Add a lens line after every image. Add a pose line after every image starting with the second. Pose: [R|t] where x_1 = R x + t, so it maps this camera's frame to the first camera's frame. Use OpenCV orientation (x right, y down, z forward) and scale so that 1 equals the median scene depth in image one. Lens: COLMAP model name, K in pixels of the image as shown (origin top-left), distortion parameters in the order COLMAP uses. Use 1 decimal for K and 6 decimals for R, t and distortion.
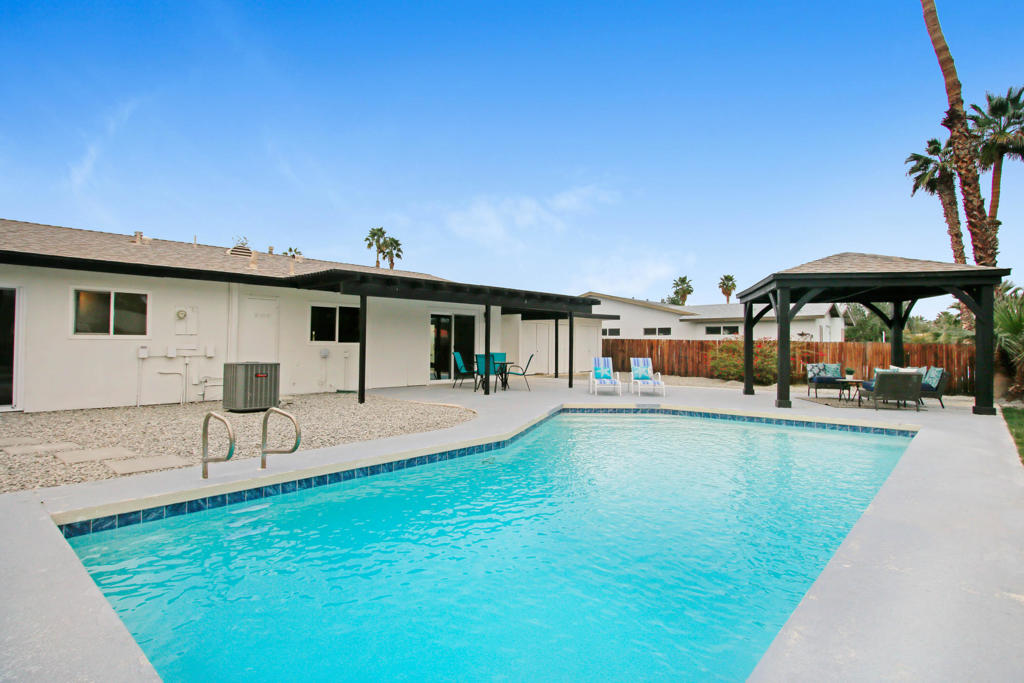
lens RADIAL K [[541.7, 0, 509.9], [0, 541.7, 340.6], [0, 0, 1]] dist [-0.031793, 0.001929]
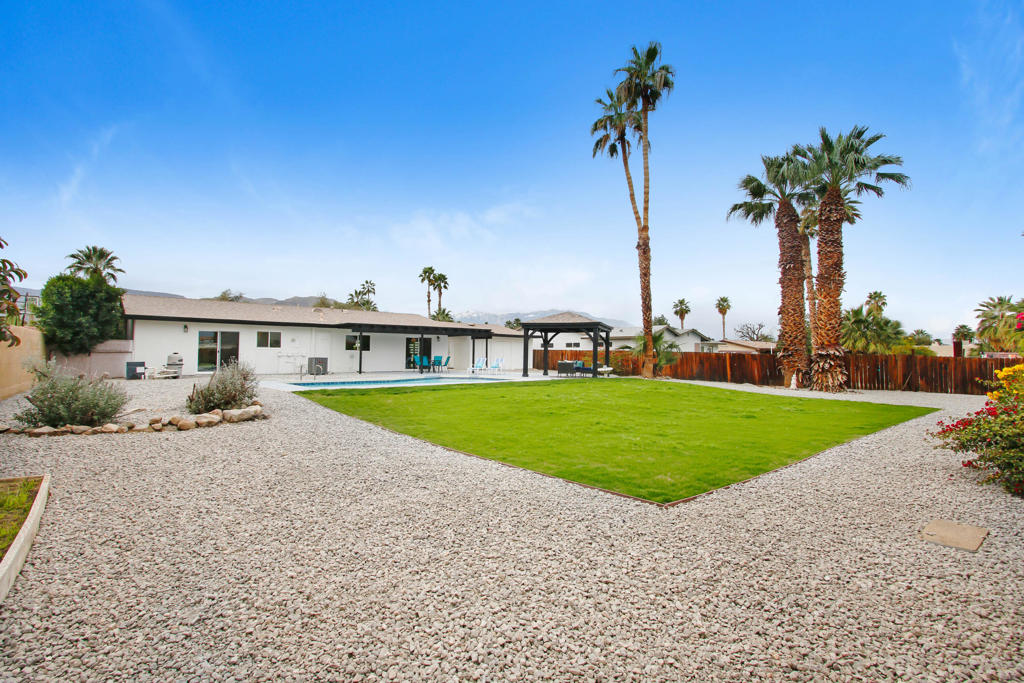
lens RADIAL K [[481.2, 0, 513.5], [0, 481.2, 350.3], [0, 0, 1]] dist [-0.017742, 0.005856]
pose [[0.994379, -0.000992, -0.105878, 0.537113], [0.000459, 0.999987, -0.005059, 0.011215], [0.105881, 0.004982, 0.994366, -0.926414]]
